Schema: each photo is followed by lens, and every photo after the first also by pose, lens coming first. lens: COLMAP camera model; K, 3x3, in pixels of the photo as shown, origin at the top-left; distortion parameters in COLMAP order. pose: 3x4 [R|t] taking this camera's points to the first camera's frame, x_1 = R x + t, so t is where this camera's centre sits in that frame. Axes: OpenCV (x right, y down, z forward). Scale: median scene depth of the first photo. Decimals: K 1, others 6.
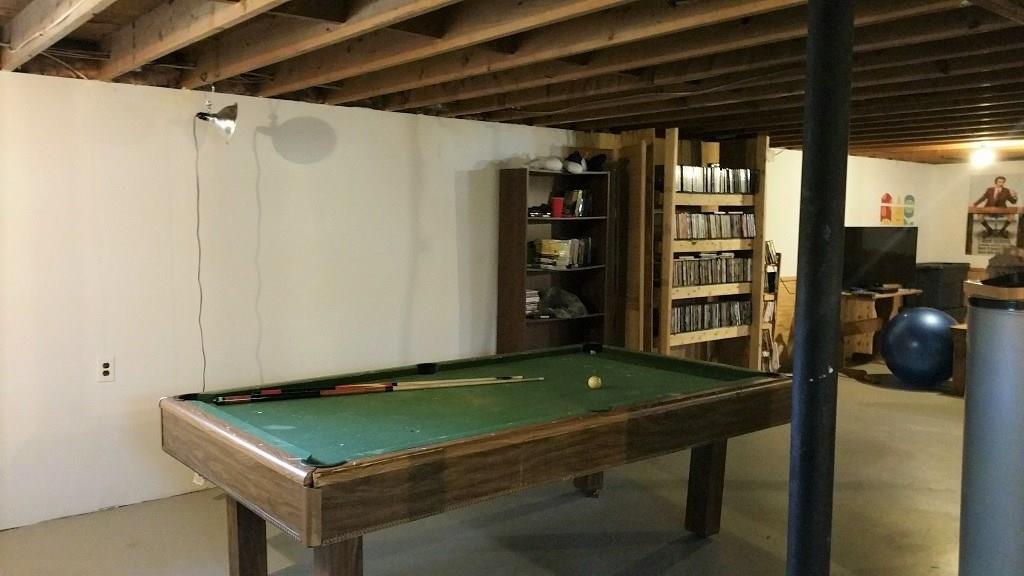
lens RADIAL K [[824.1, 0, 496.9], [0, 824.1, 299.8], [0, 0, 1]] dist [0.131768, -0.250037]
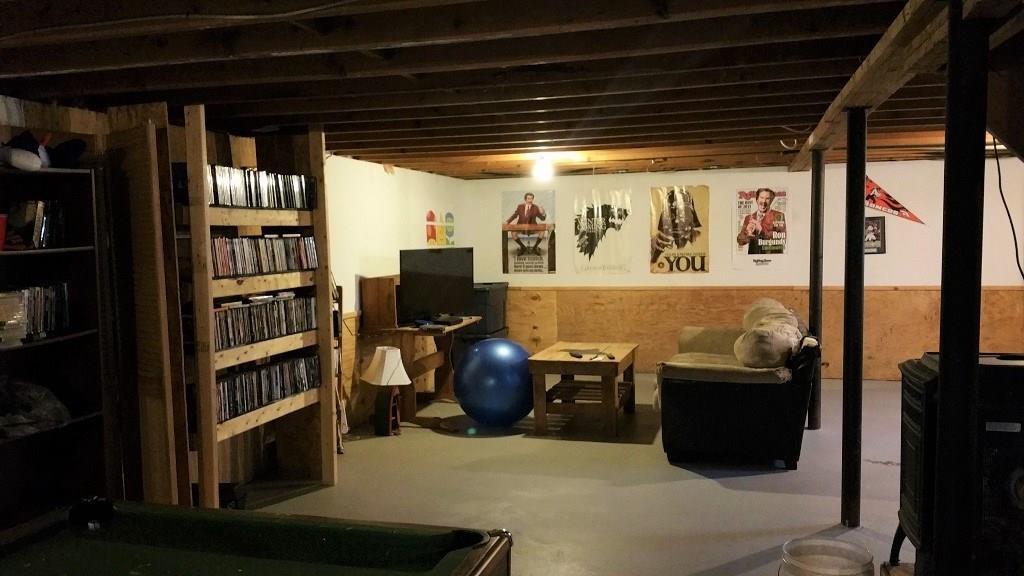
lens RADIAL K [[824.1, 0, 496.9], [0, 824.1, 299.8], [0, 0, 1]] dist [0.131768, -0.250037]
pose [[0.828257, -0.064304, 0.556646, 0.032312], [0.076921, 0.997037, 0.000725, -0.036716], [-0.555043, 0.042217, 0.830749, 0.312488]]
